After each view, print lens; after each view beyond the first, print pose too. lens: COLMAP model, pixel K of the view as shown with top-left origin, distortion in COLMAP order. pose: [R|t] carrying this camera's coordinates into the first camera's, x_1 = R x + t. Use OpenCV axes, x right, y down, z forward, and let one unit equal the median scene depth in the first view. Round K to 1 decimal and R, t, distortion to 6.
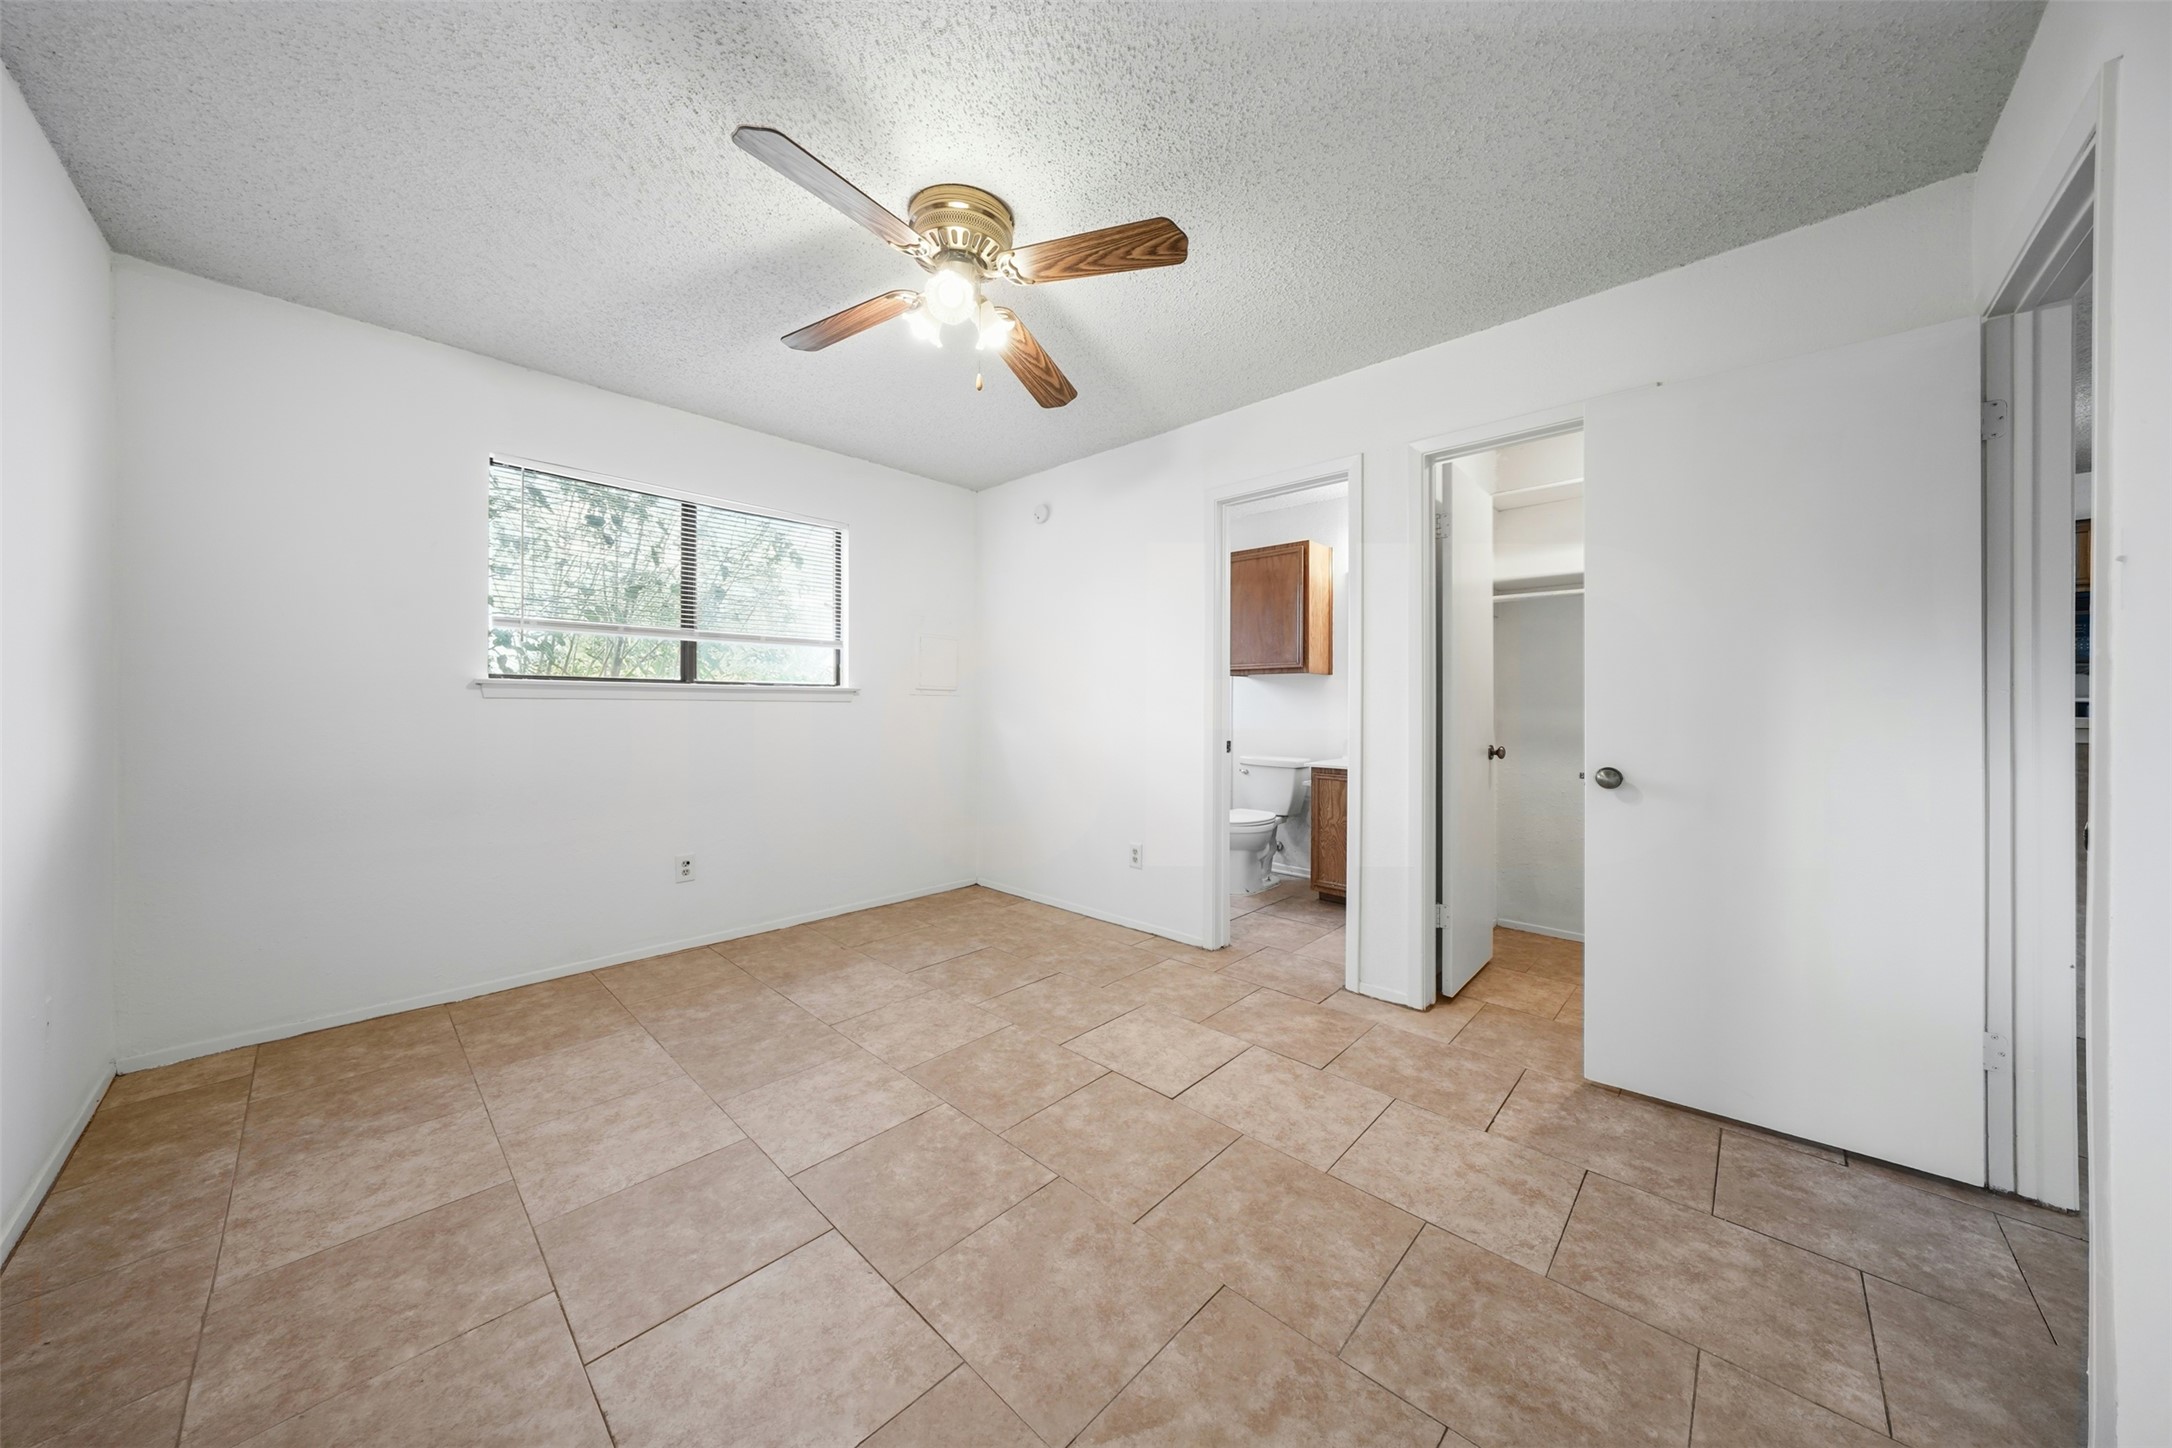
lens RADIAL K [[728.9, 0, 1081.8], [0, 728.9, 708.0], [0, 0, 1]] dist [-0.003348, 0.000046]
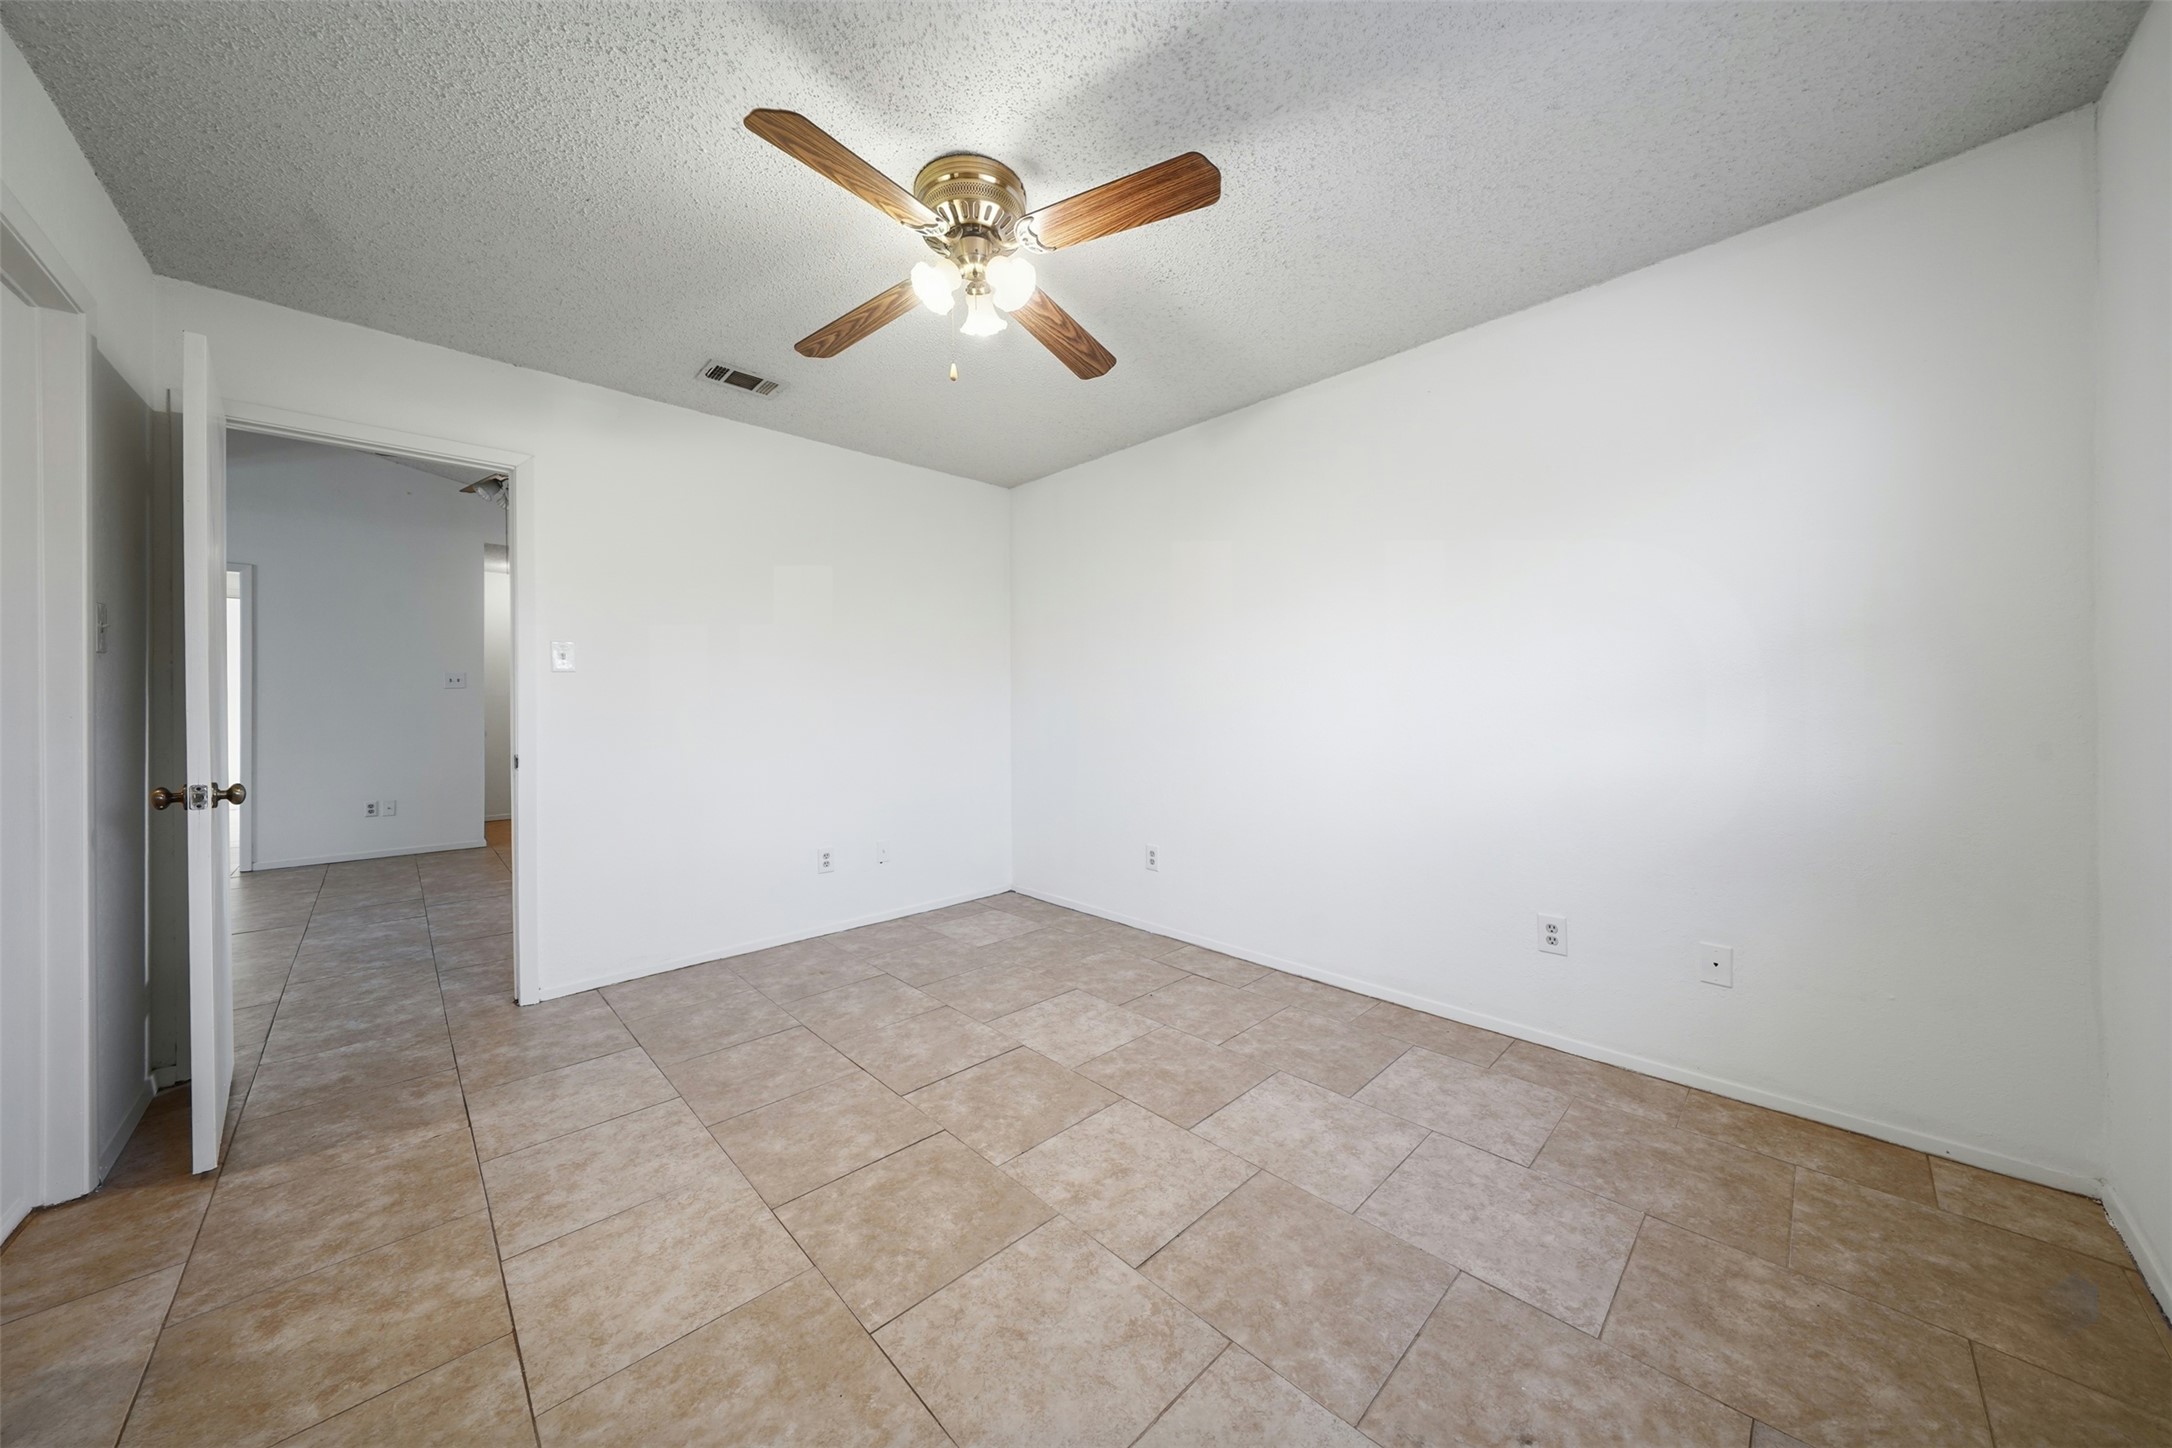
lens RADIAL K [[728.9, 0, 1081.8], [0, 728.9, 708.0], [0, 0, 1]] dist [-0.003348, 0.000046]
pose [[-0.998876, 0.001540, 0.047375, -0.314008], [0.001919, 0.999966, 0.007960, -0.008491], [-0.047361, 0.008042, -0.998845, 1.769048]]
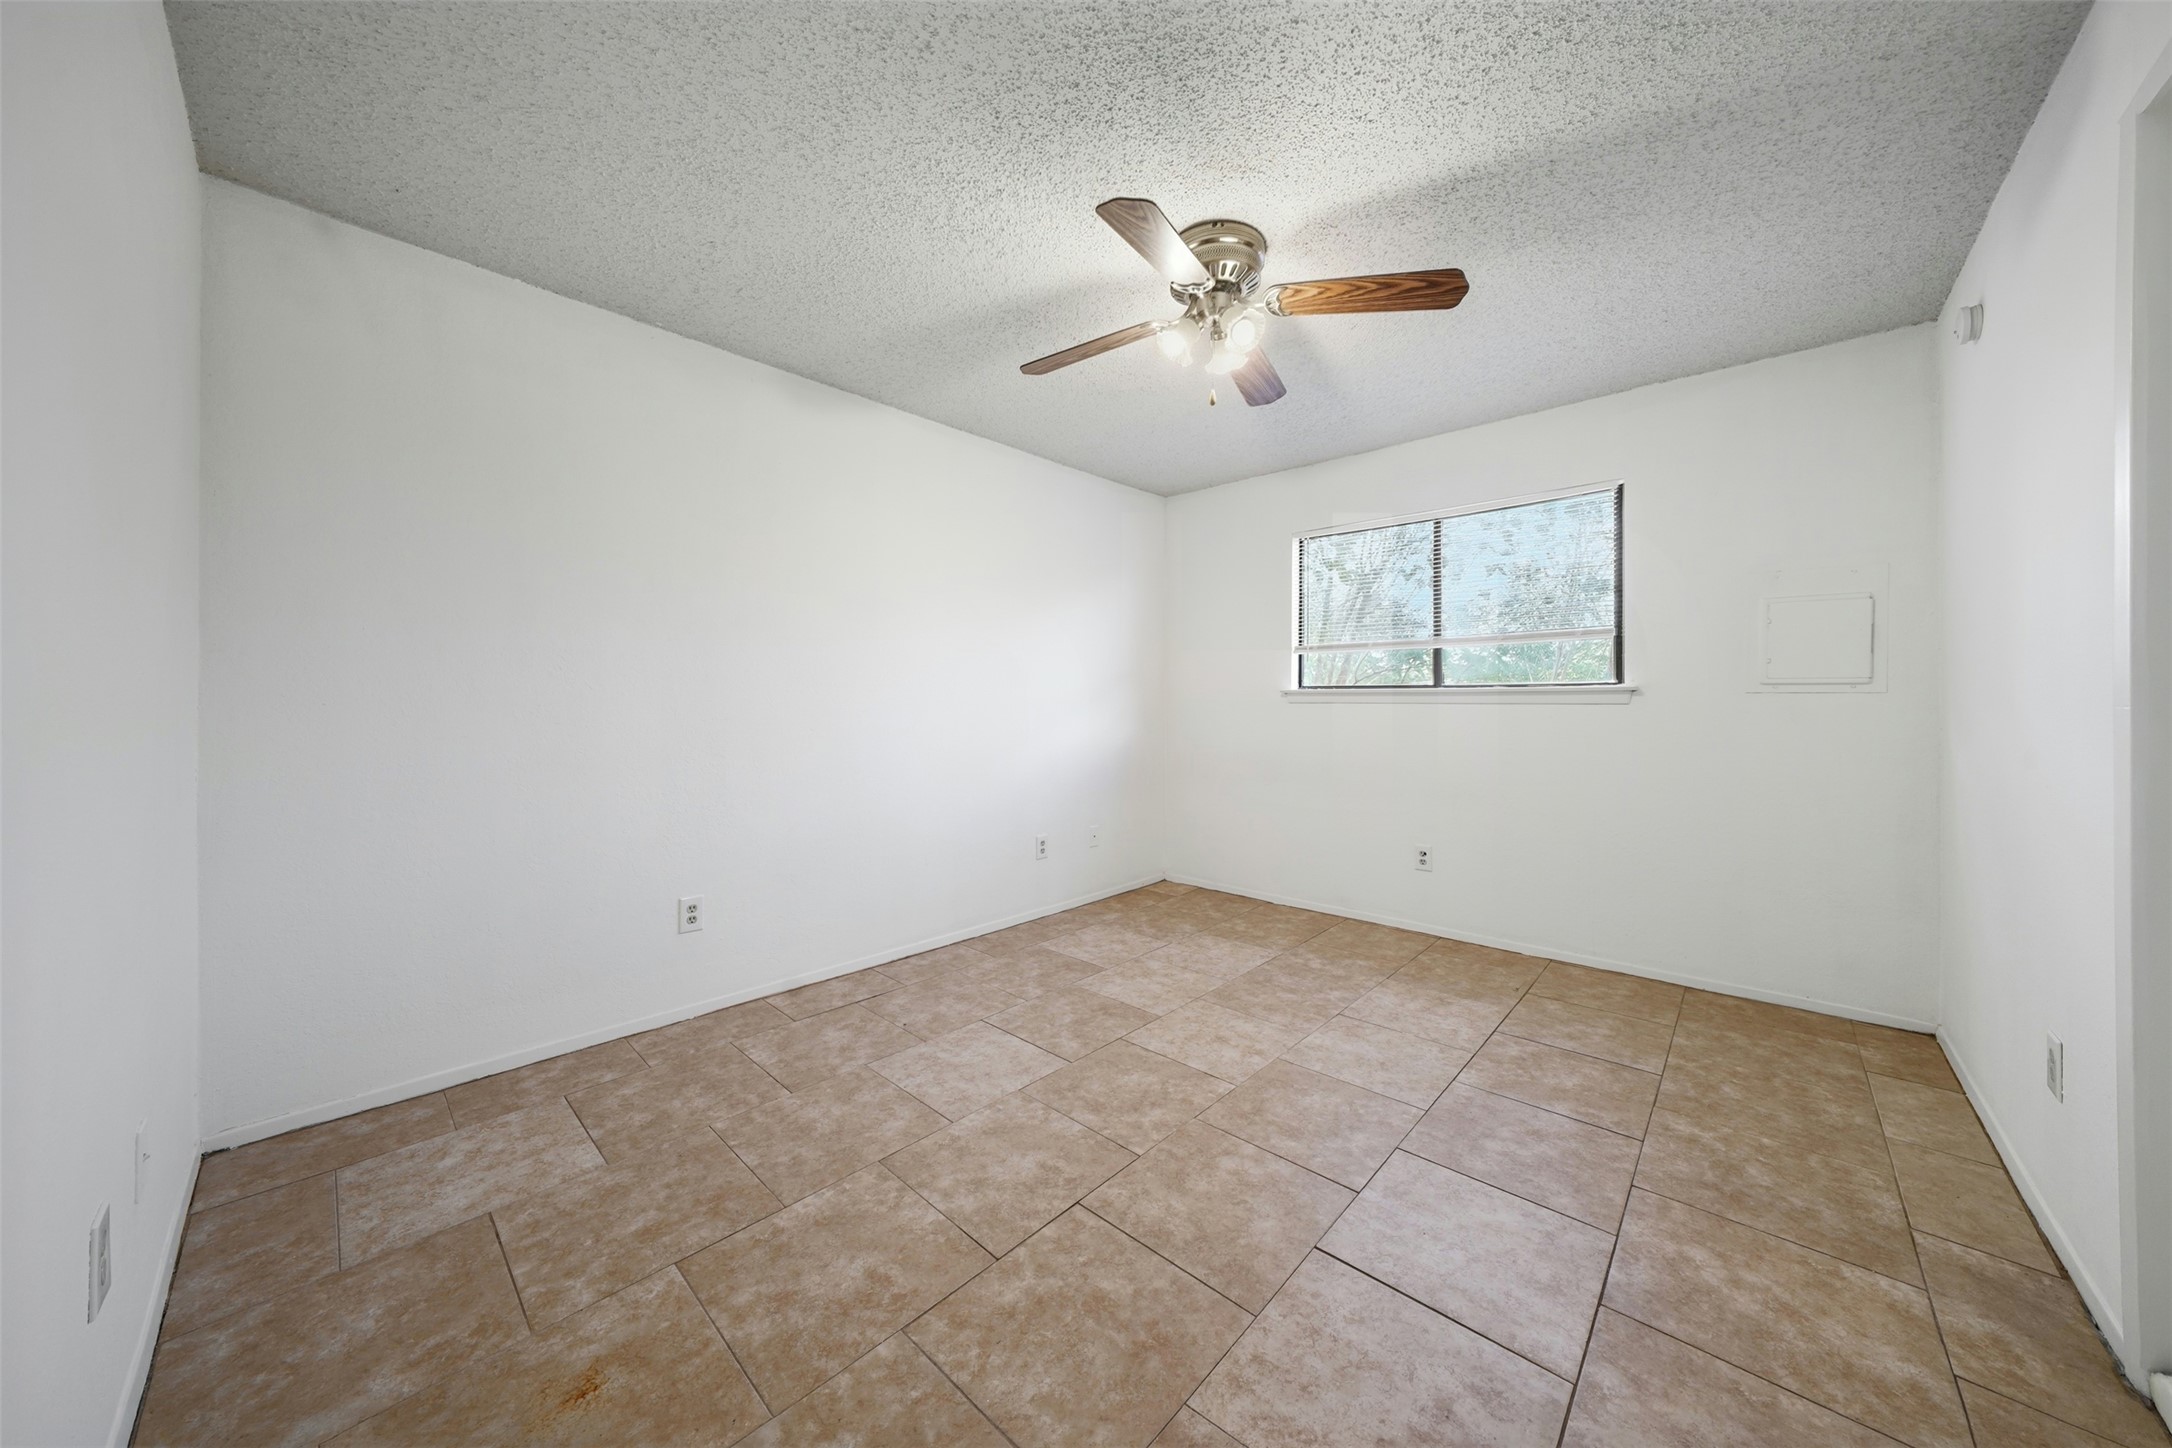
lens RADIAL K [[728.9, 0, 1081.8], [0, 728.9, 708.0], [0, 0, 1]] dist [-0.003348, 0.000046]
pose [[0.002991, -0.001690, -0.999994, 0.819703], [-0.007433, 0.999971, -0.001712, 0.002527], [0.999968, 0.007439, 0.002979, 0.734640]]
